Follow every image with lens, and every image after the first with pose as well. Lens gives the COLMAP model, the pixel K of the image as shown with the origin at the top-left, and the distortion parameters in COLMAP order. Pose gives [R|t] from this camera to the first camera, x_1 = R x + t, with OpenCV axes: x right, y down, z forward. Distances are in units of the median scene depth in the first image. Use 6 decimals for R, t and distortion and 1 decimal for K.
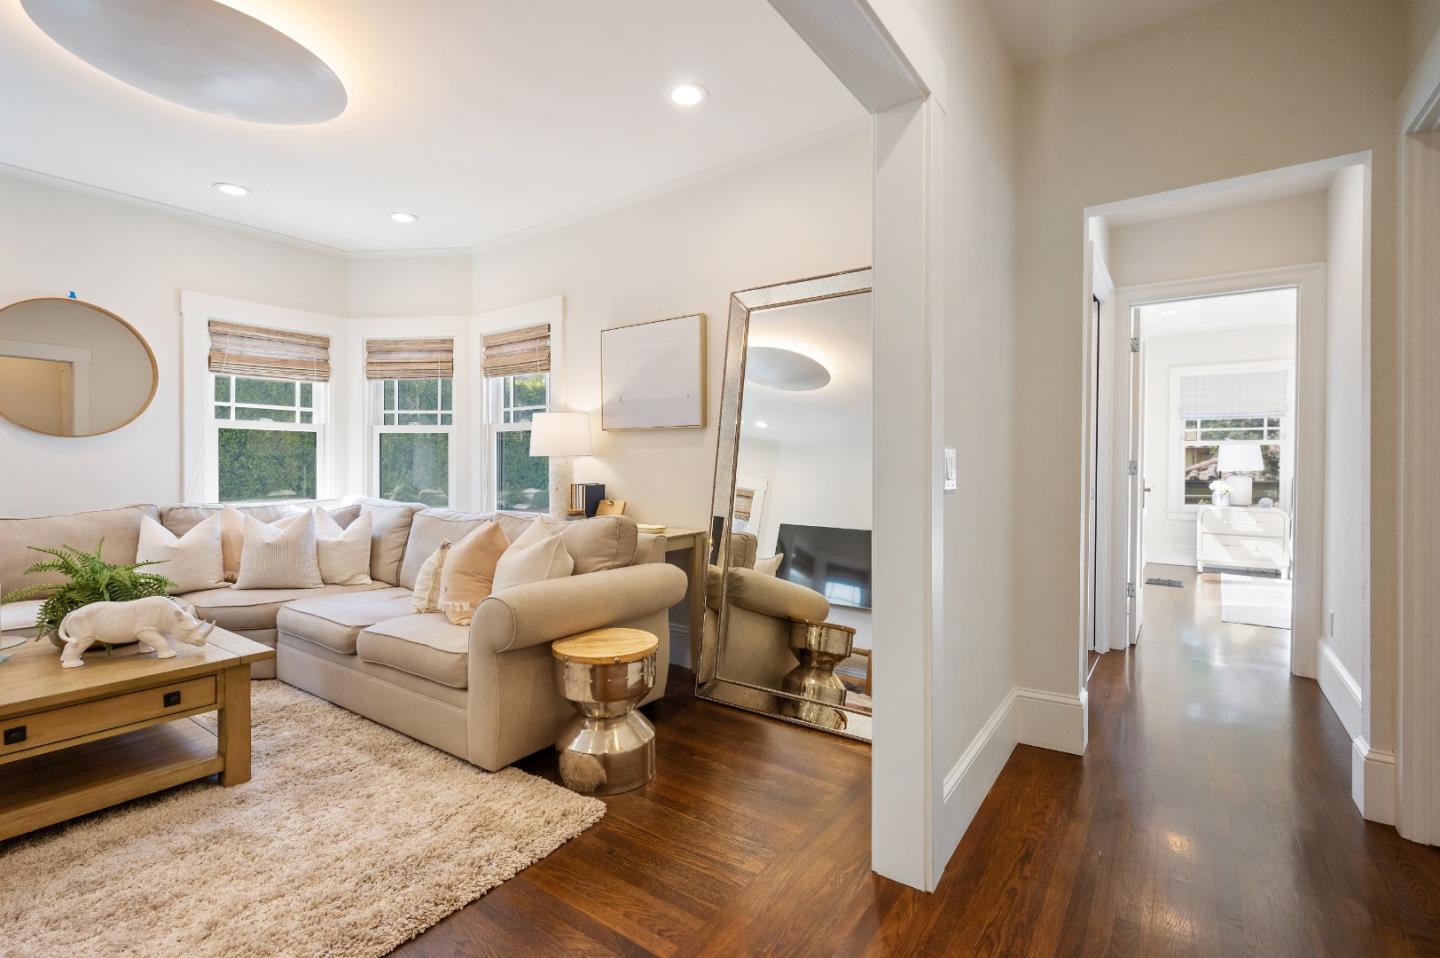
lens RADIAL K [[667.1, 0, 720.7], [0, 667.1, 471.9], [0, 0, 1]] dist [0.001863, 0.000177]
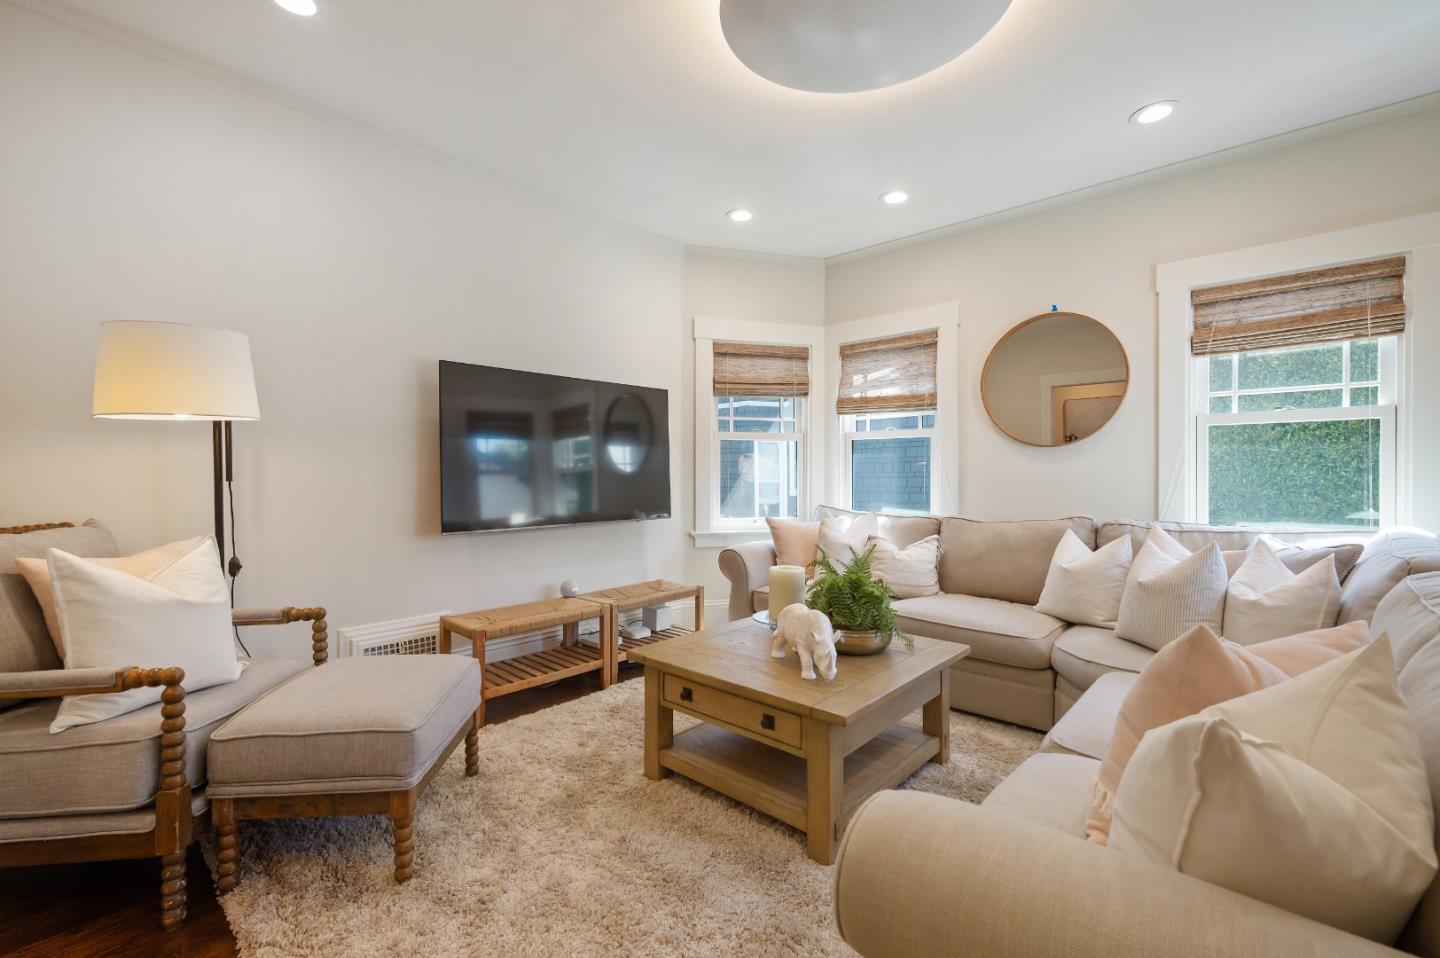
lens RADIAL K [[613.4, 0, 718.7], [0, 613.4, 475.5], [0, 0, 1]] dist [-0.000732, -0.000156]
pose [[-0.118199, -0.000257, -0.992990, 0.024816], [-0.009299, 0.999956, 0.000848, -0.003469], [0.992946, 0.009334, -0.118196, 0.573766]]
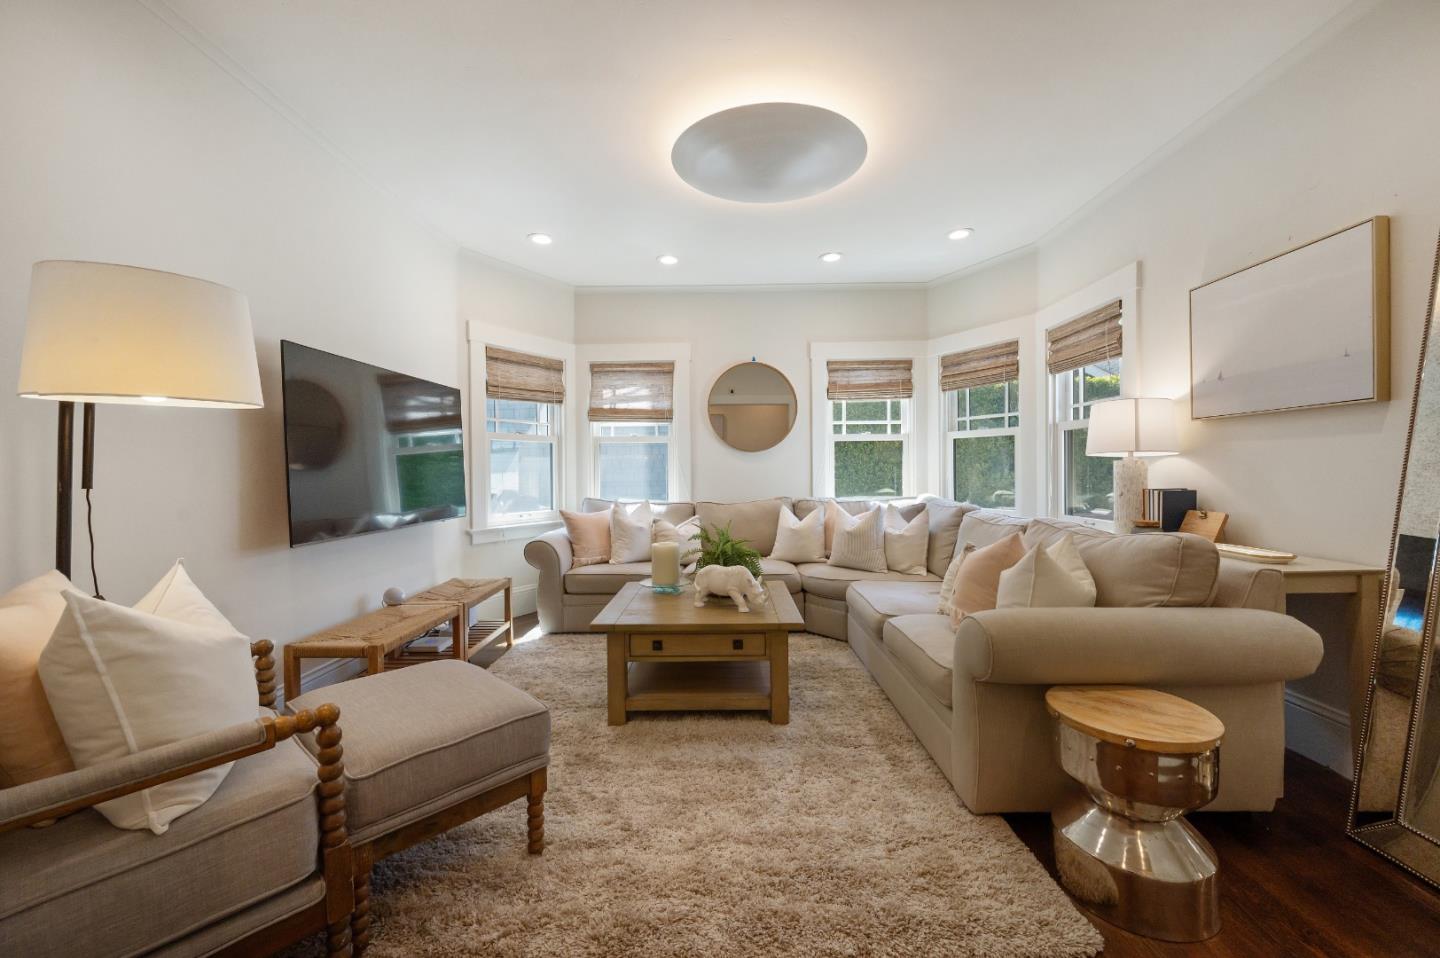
lens RADIAL K [[568.8, 0, 713.7], [0, 568.8, 475.0], [0, 0, 1]] dist [-0.000656, -0.000187]
pose [[0.567012, -0.000071, -0.823710, 0.051164], [0.003540, 0.999991, 0.002350, -0.001785], [0.823702, -0.004248, 0.567007, 0.174515]]
